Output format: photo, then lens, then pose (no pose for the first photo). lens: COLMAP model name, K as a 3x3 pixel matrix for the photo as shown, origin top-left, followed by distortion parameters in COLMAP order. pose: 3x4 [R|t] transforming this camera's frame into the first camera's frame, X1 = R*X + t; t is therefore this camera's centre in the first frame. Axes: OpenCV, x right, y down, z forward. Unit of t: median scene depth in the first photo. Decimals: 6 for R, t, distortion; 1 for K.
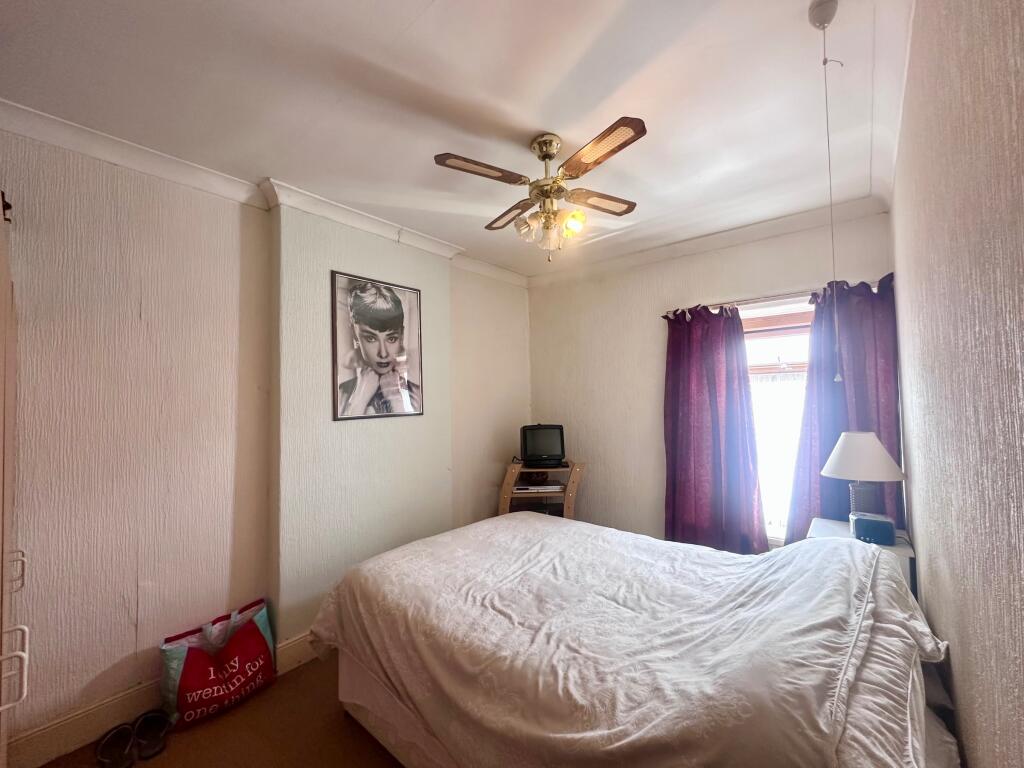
lens RADIAL K [[408.8, 0, 511.4], [0, 408.8, 383.5], [0, 0, 1]] dist [-0.004539, 0.001046]
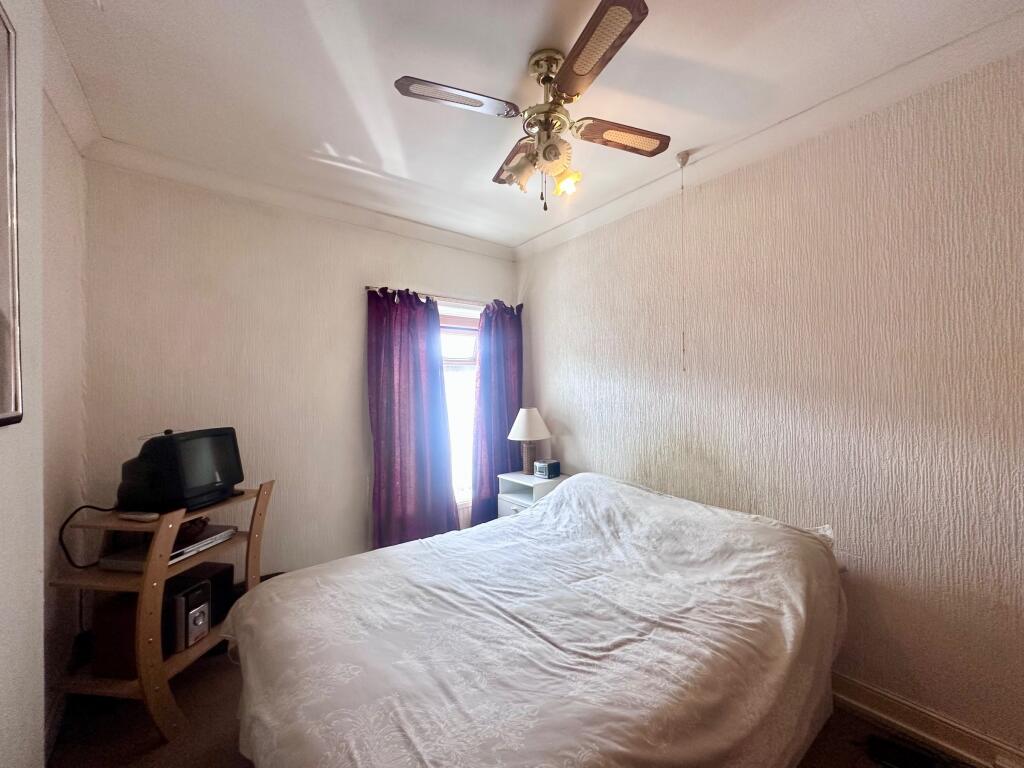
lens RADIAL K [[408.8, 0, 511.4], [0, 408.8, 383.5], [0, 0, 1]] dist [-0.004539, 0.001046]
pose [[0.207923, 0.021751, 0.977903, -0.725494], [-0.029828, 0.999429, -0.015888, 0.066680], [-0.977690, -0.025865, 0.208453, 0.902971]]
